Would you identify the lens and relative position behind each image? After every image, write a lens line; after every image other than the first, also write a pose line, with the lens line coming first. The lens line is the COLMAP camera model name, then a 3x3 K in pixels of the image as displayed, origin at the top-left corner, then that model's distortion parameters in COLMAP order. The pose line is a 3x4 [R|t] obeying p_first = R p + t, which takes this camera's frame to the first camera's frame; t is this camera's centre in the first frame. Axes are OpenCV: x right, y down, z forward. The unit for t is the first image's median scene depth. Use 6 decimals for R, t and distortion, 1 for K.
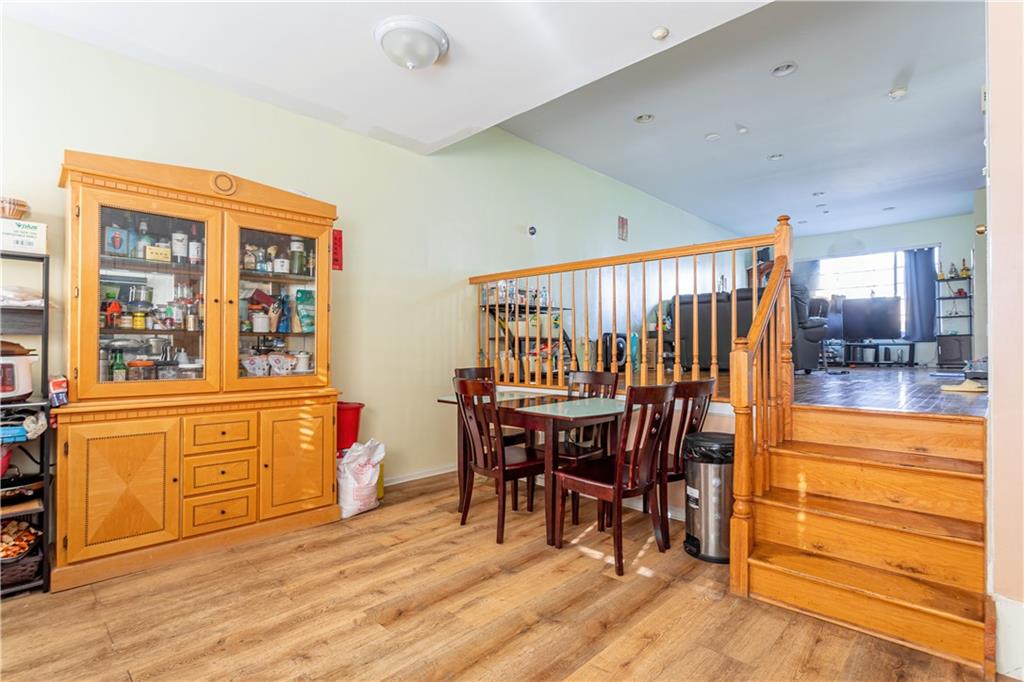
lens RADIAL K [[501.4, 0, 509.8], [0, 501.4, 339.5], [0, 0, 1]] dist [-0.006732, 0.002806]
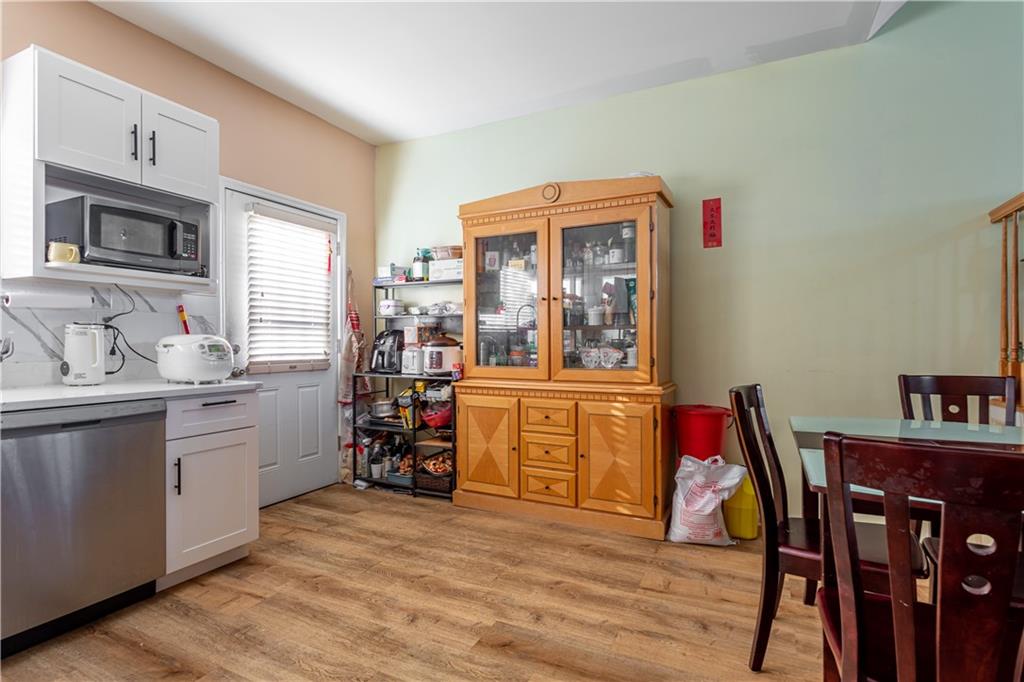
lens RADIAL K [[501.4, 0, 509.0], [0, 501.4, 344.1], [0, 0, 1]] dist [-0.006732, 0.002806]
pose [[0.317717, -0.000645, -0.948185, 0.495242], [0.015576, 0.999868, 0.004539, 0.018659], [0.948058, -0.016211, 0.317686, 0.606267]]
